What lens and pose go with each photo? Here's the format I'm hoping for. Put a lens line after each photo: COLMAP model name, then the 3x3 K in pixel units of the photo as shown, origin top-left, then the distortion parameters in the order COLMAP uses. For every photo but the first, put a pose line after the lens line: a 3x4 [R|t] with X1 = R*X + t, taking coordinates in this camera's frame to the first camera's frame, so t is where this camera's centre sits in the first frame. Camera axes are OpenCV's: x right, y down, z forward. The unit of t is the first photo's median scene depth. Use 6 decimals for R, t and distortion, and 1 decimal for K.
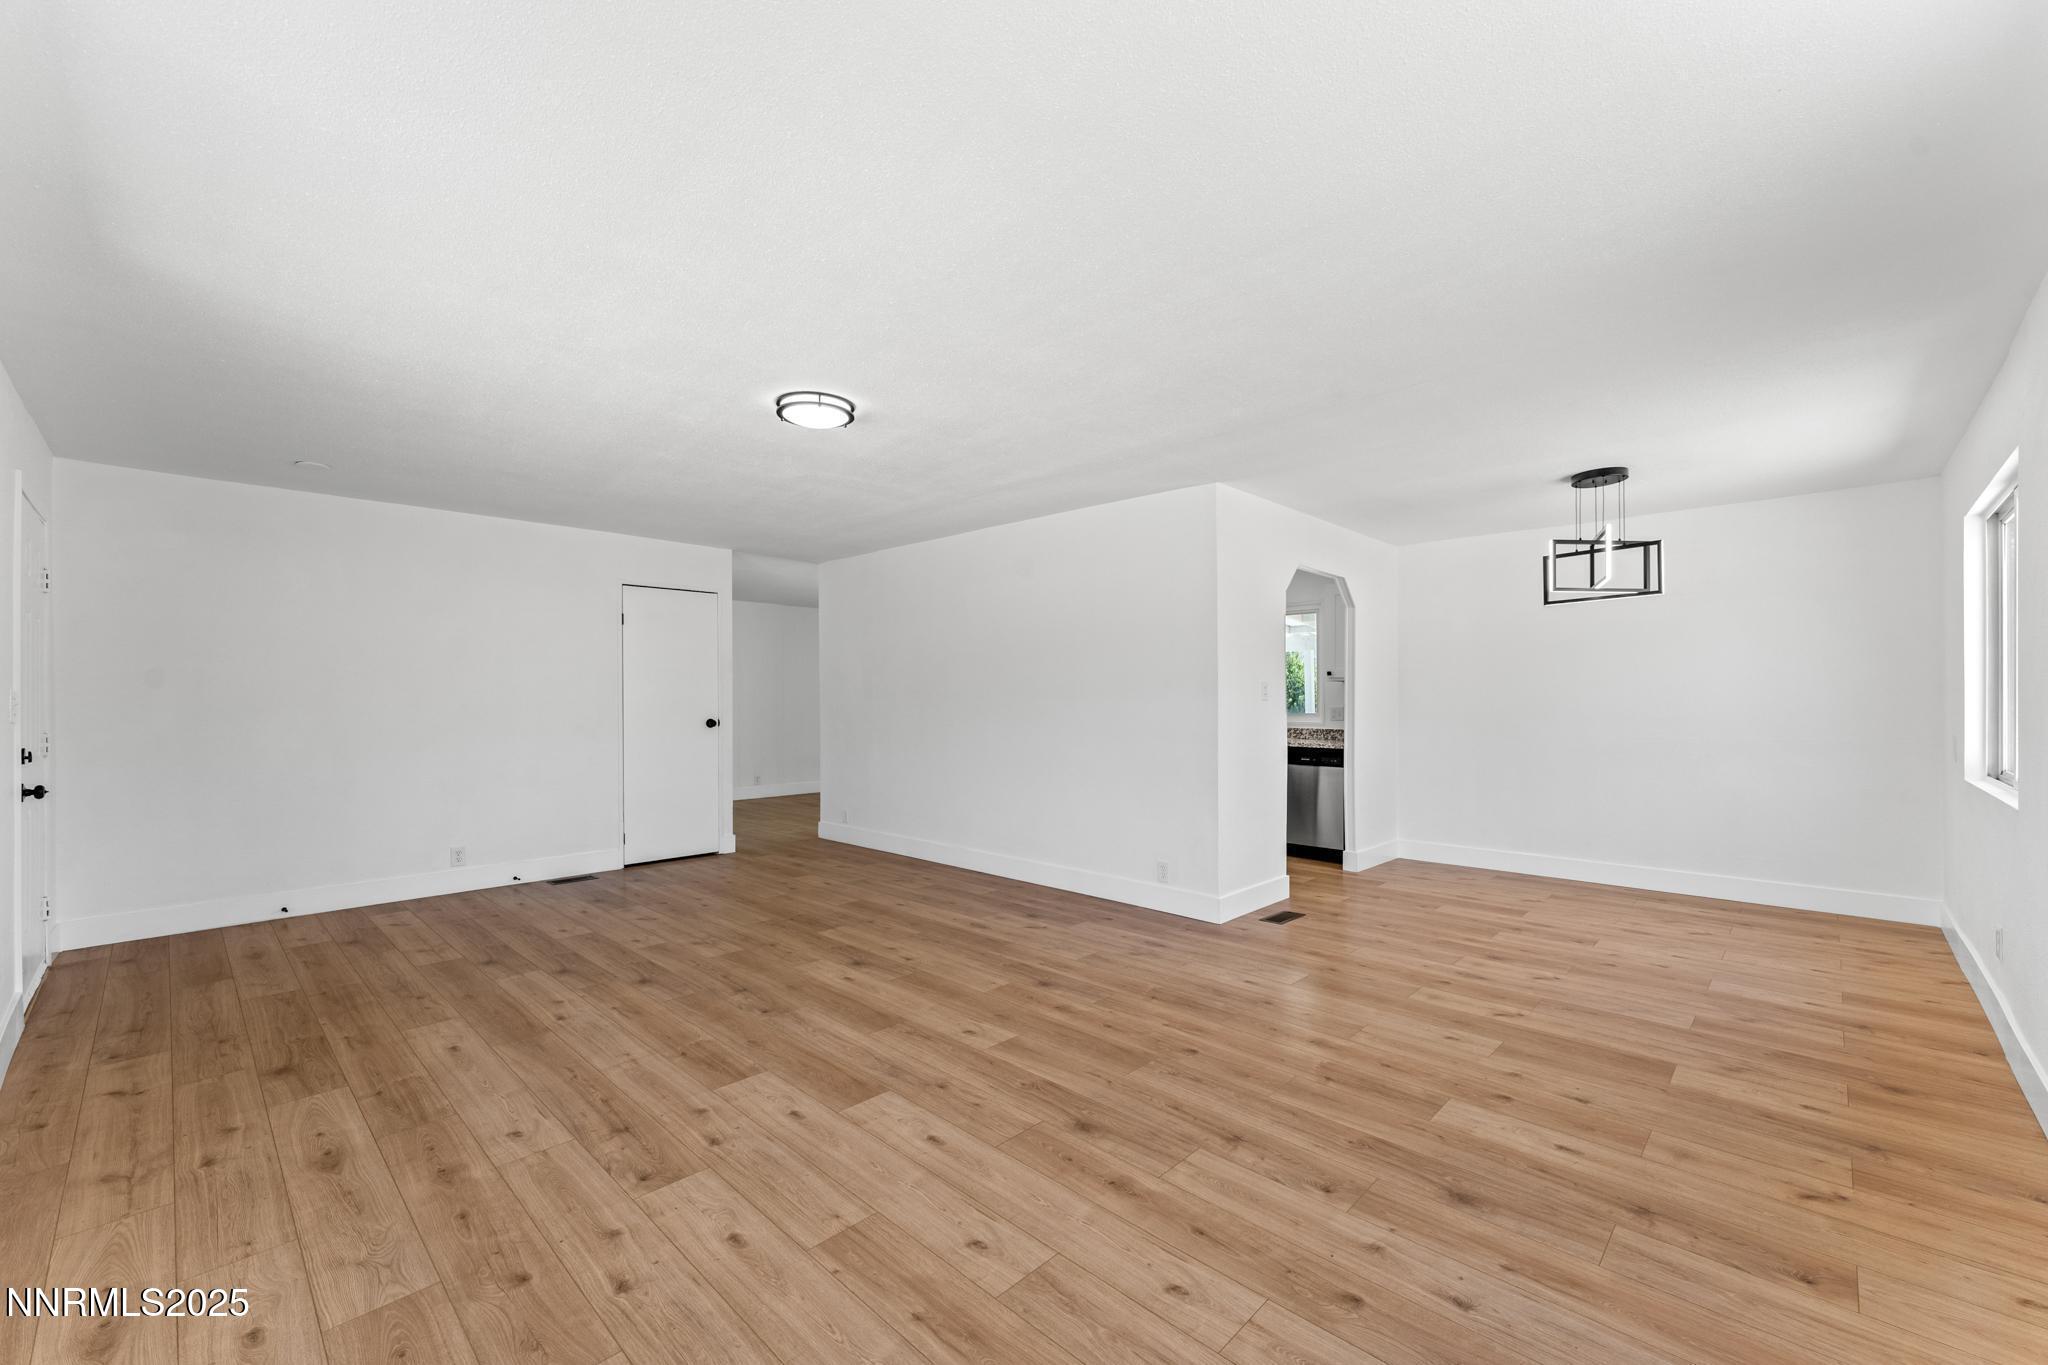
lens RADIAL K [[811.4, 0, 1024.8], [0, 811.4, 687.0], [0, 0, 1]] dist [0.000687, 0.000036]
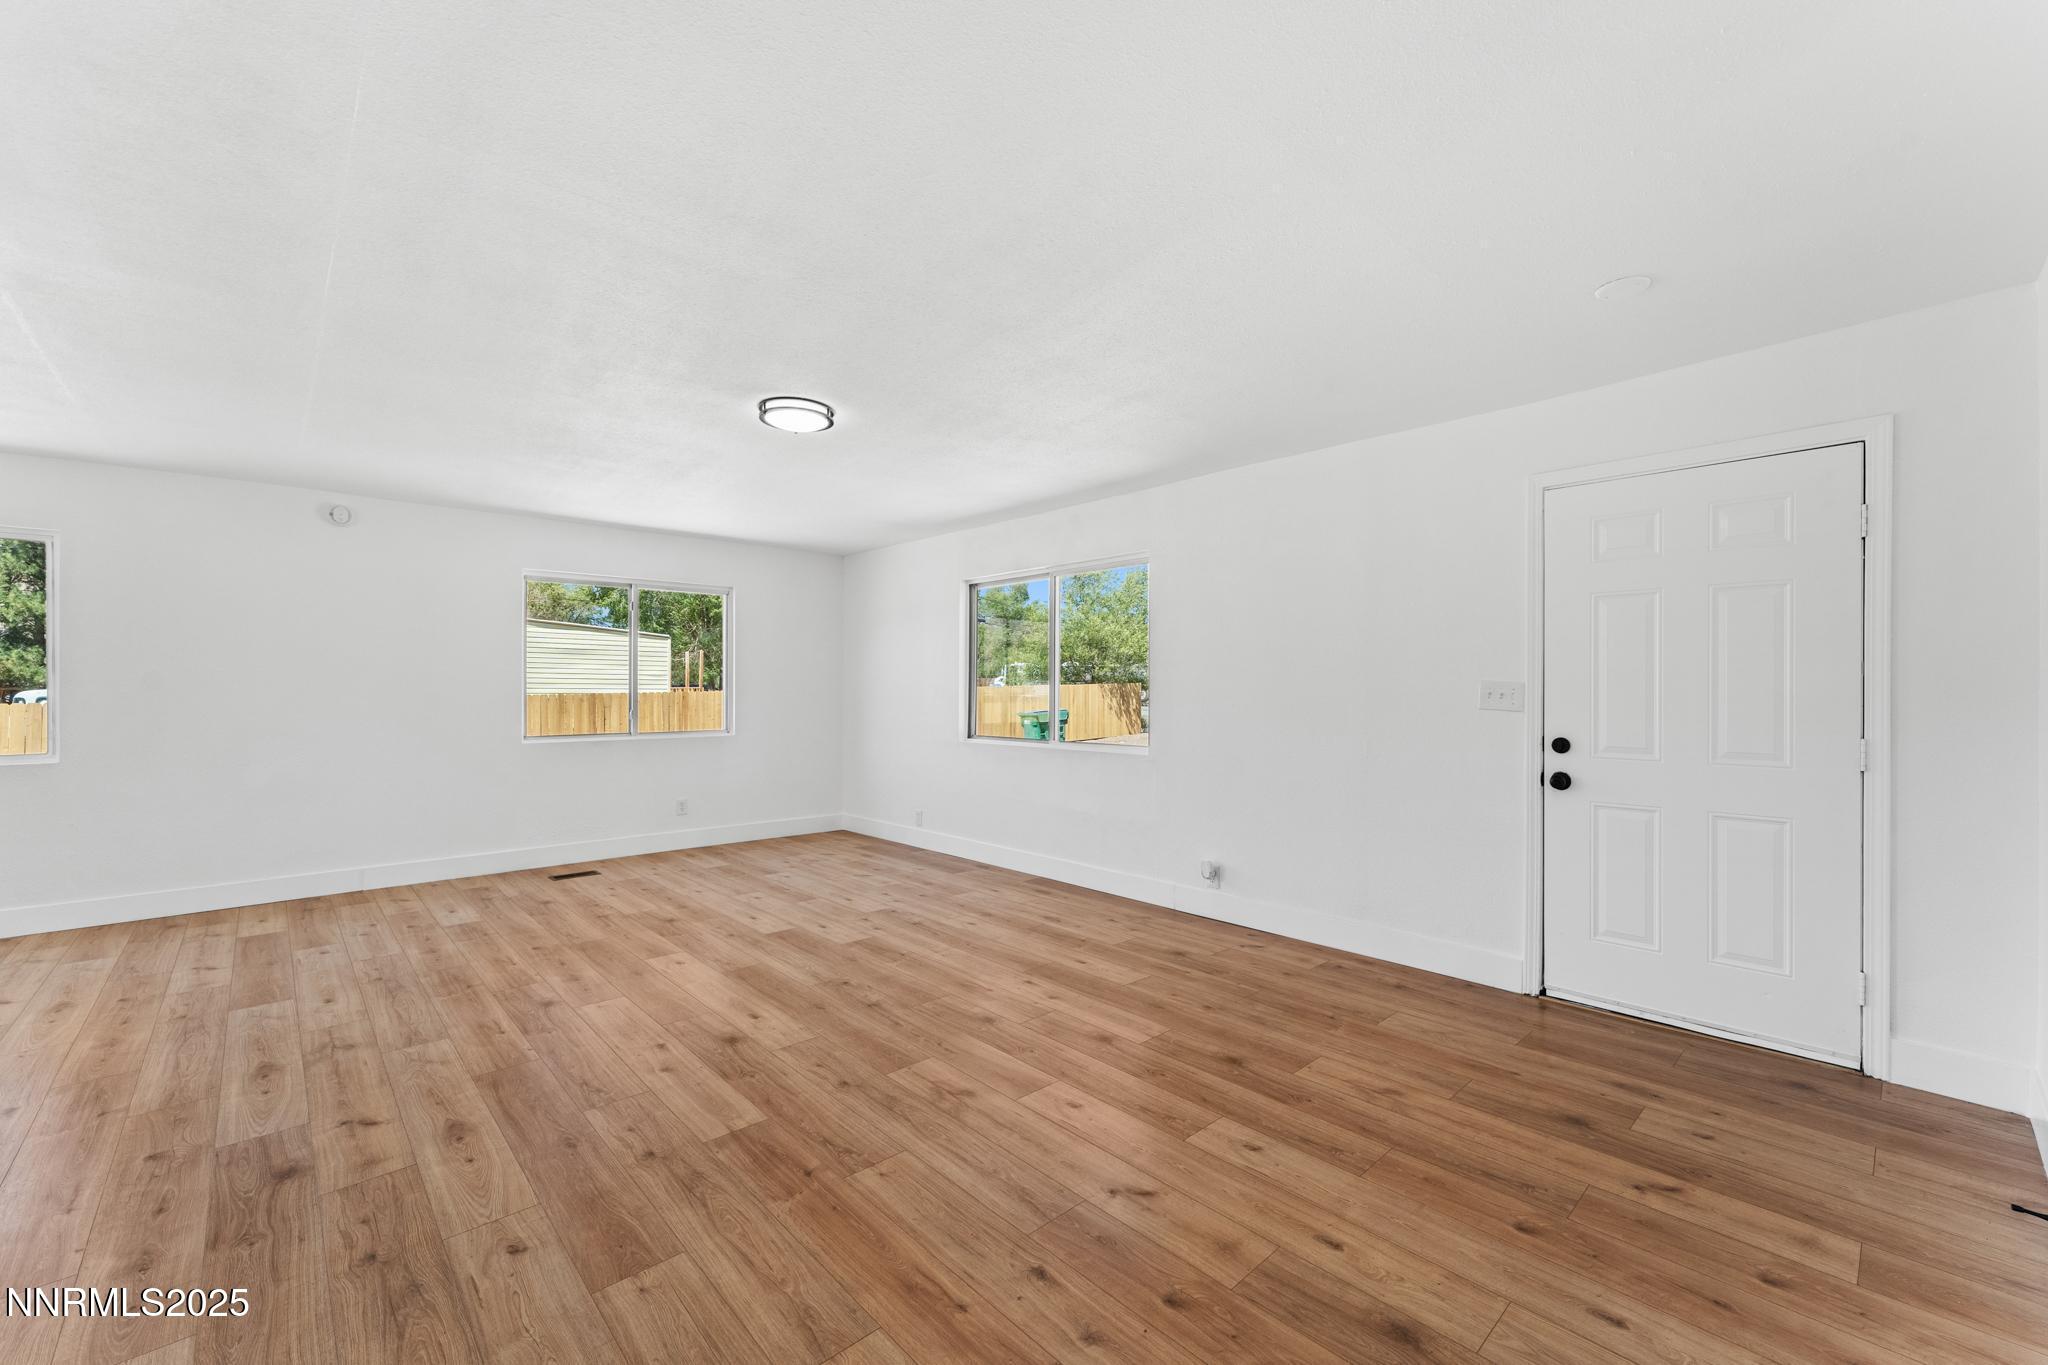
lens RADIAL K [[811.4, 0, 1024.8], [0, 811.4, 687.0], [0, 0, 1]] dist [0.000687, 0.000036]
pose [[-0.998365, 0.002269, 0.057122, -0.611740], [0.001478, 0.999902, -0.013899, 0.024192], [-0.057148, -0.013792, -0.998270, 2.041033]]
